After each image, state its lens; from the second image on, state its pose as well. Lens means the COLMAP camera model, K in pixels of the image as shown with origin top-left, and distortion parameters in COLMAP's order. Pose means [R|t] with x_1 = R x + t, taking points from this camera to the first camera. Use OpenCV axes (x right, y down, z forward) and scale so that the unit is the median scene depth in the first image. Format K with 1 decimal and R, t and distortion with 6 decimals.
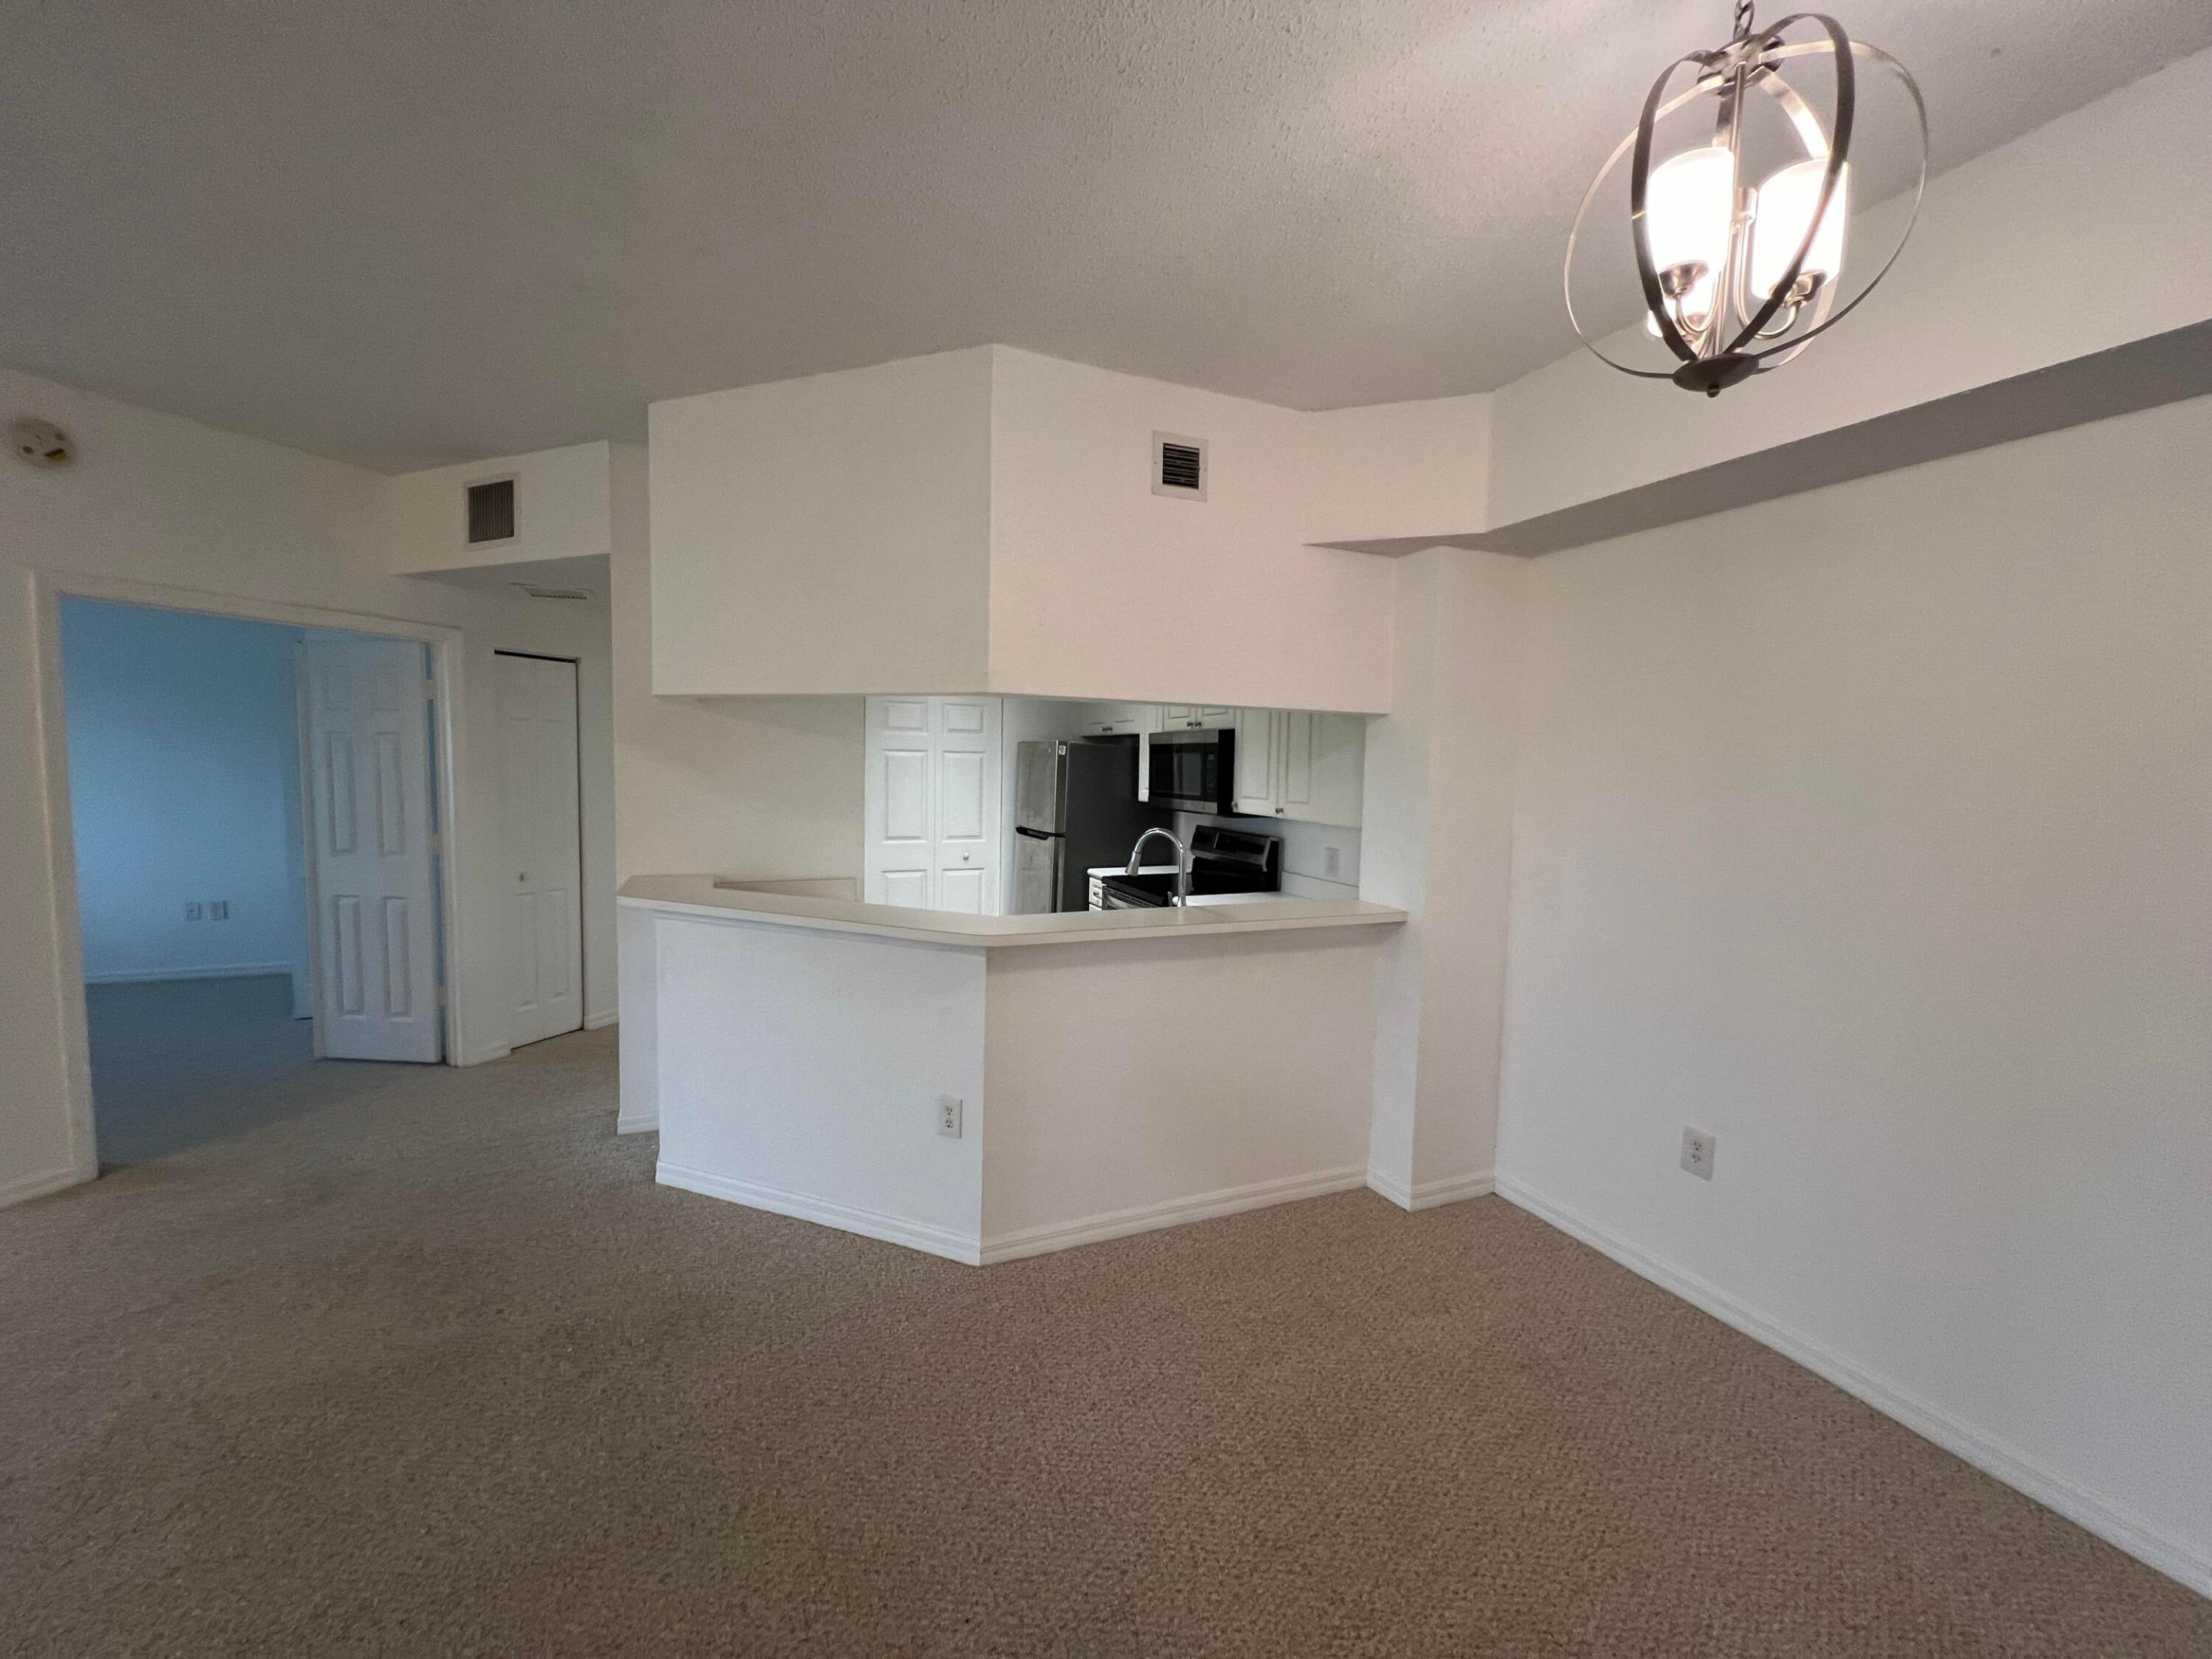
lens RADIAL K [[882.2, 0, 1101.6], [0, 882.2, 825.2], [0, 0, 1]] dist [-0.000653, 0.000105]
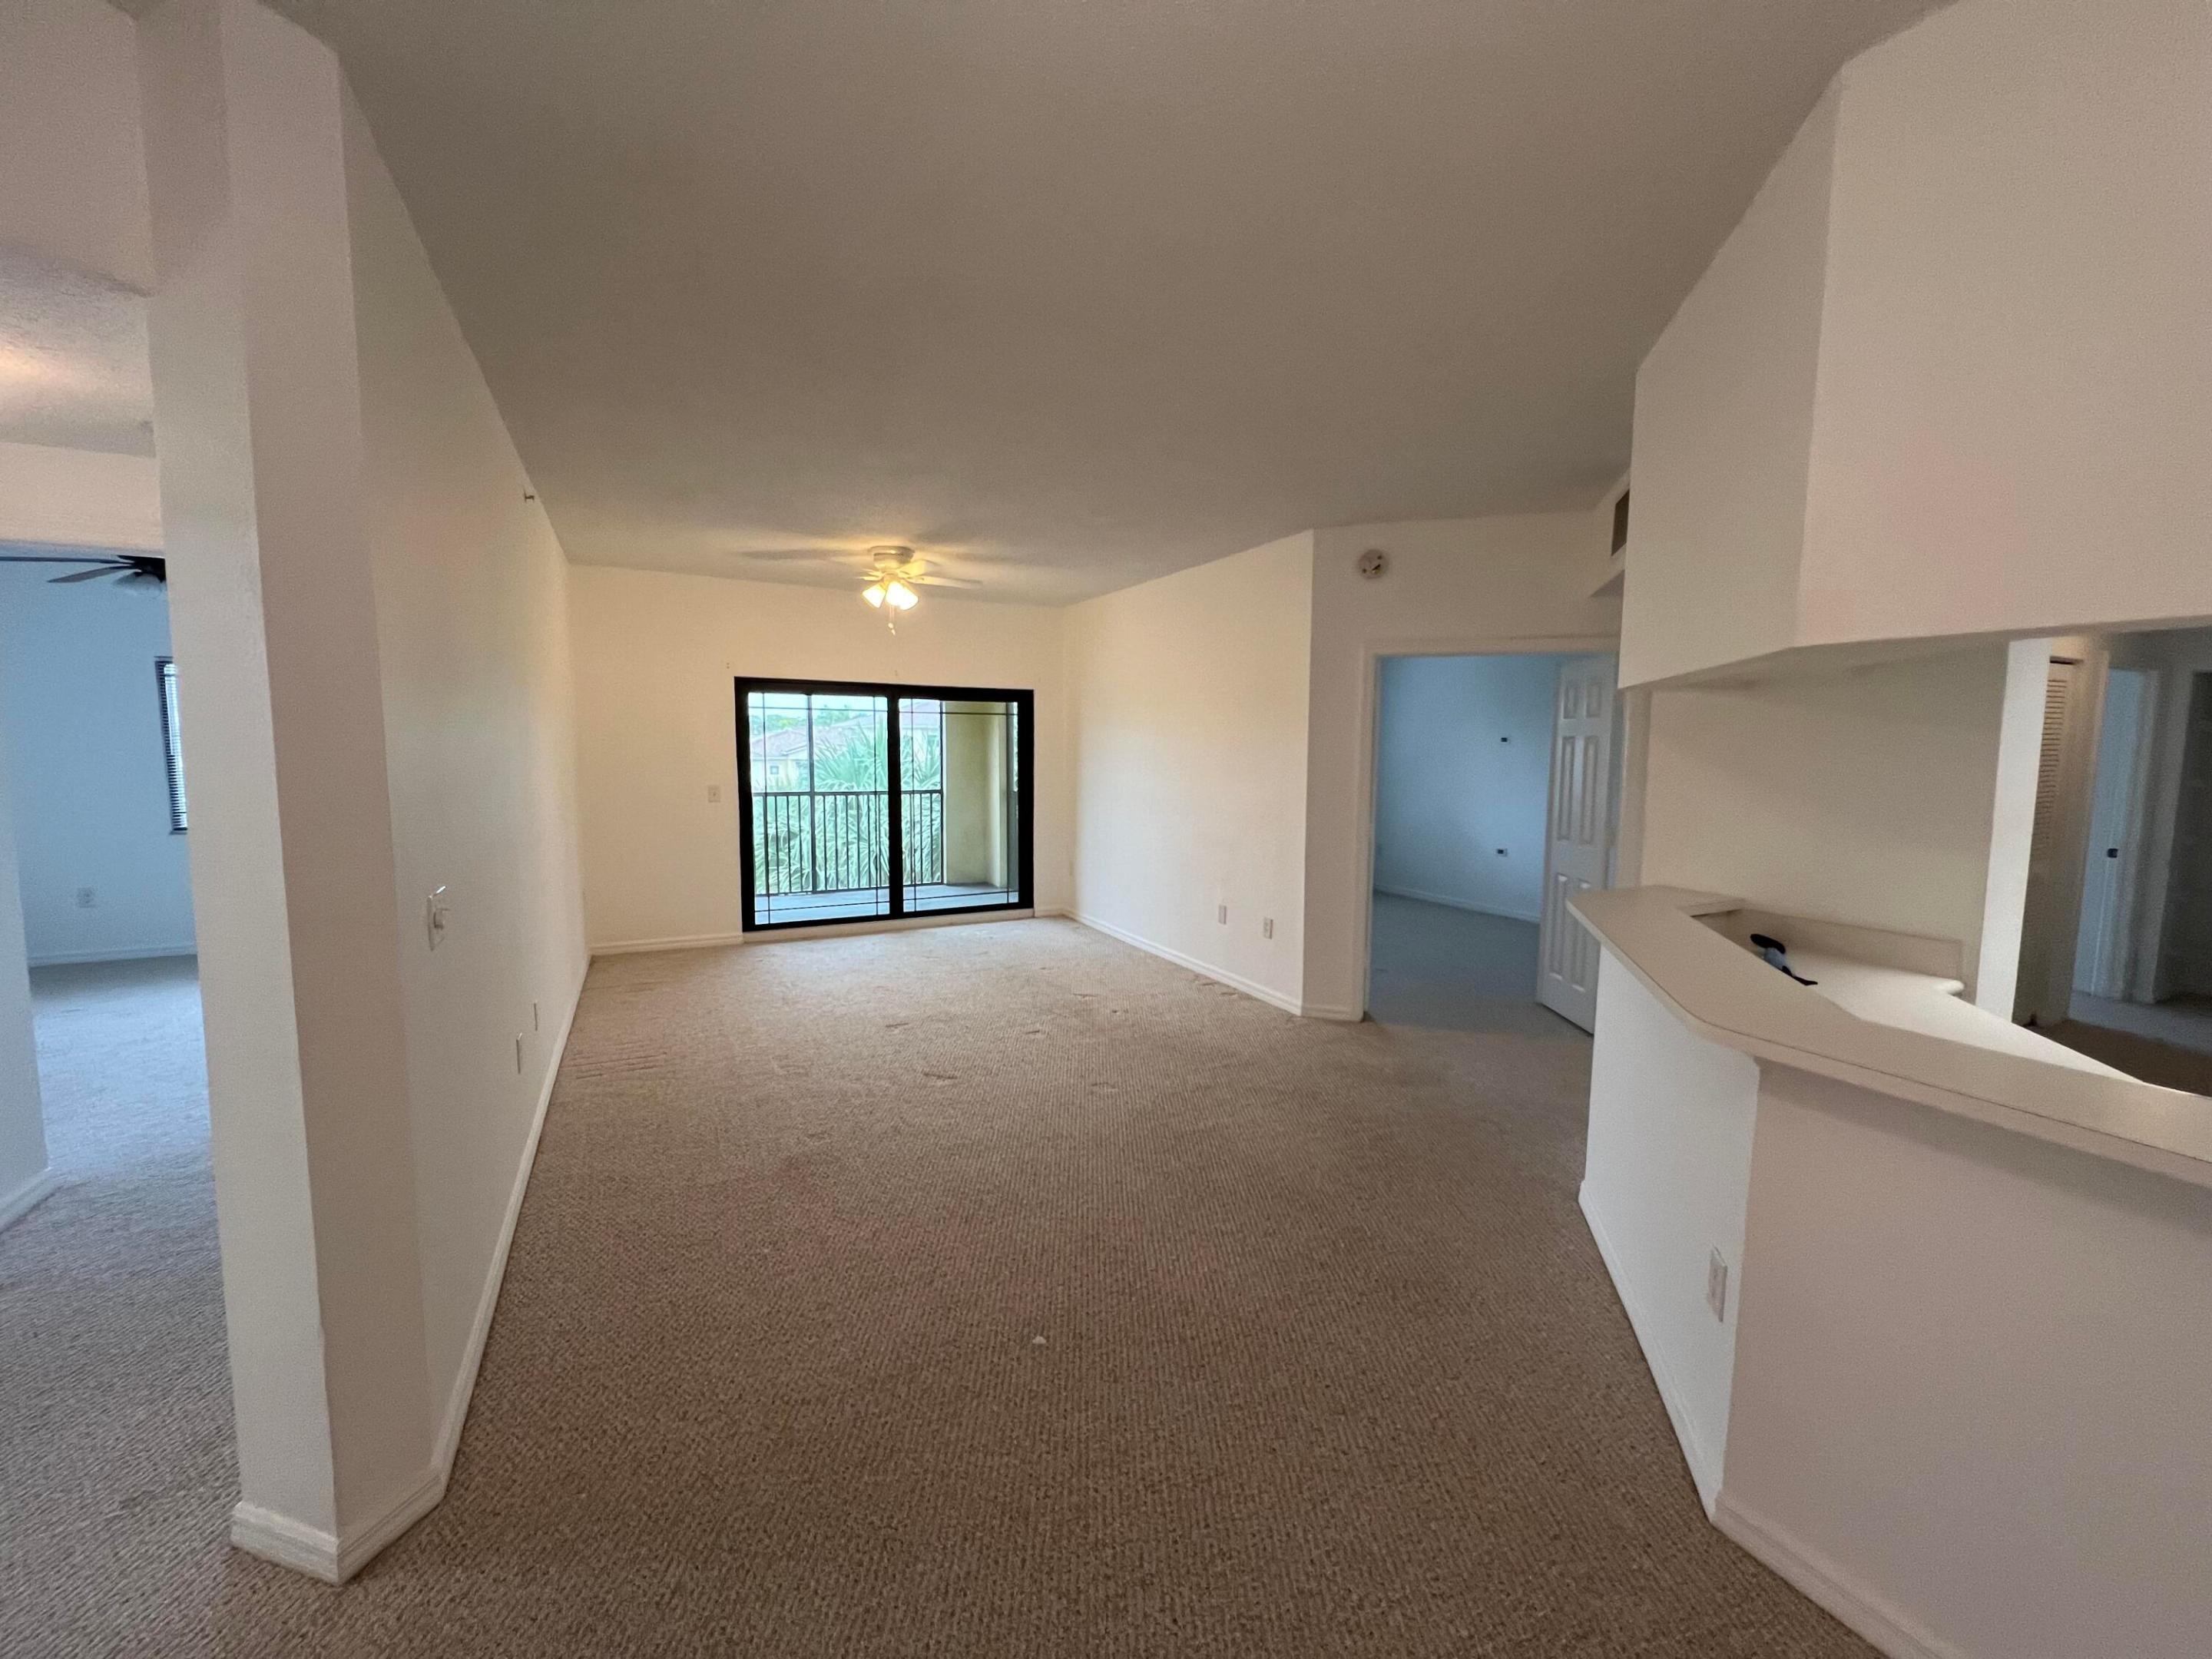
lens RADIAL K [[882.2, 0, 1104.1], [0, 882.2, 826.3], [0, 0, 1]] dist [-0.000653, 0.000105]
pose [[0.063257, 0.073763, -0.995268, 0.411402], [-0.077657, 0.994605, 0.068778, -0.025805], [0.994971, 0.072939, 0.068644, 0.424482]]
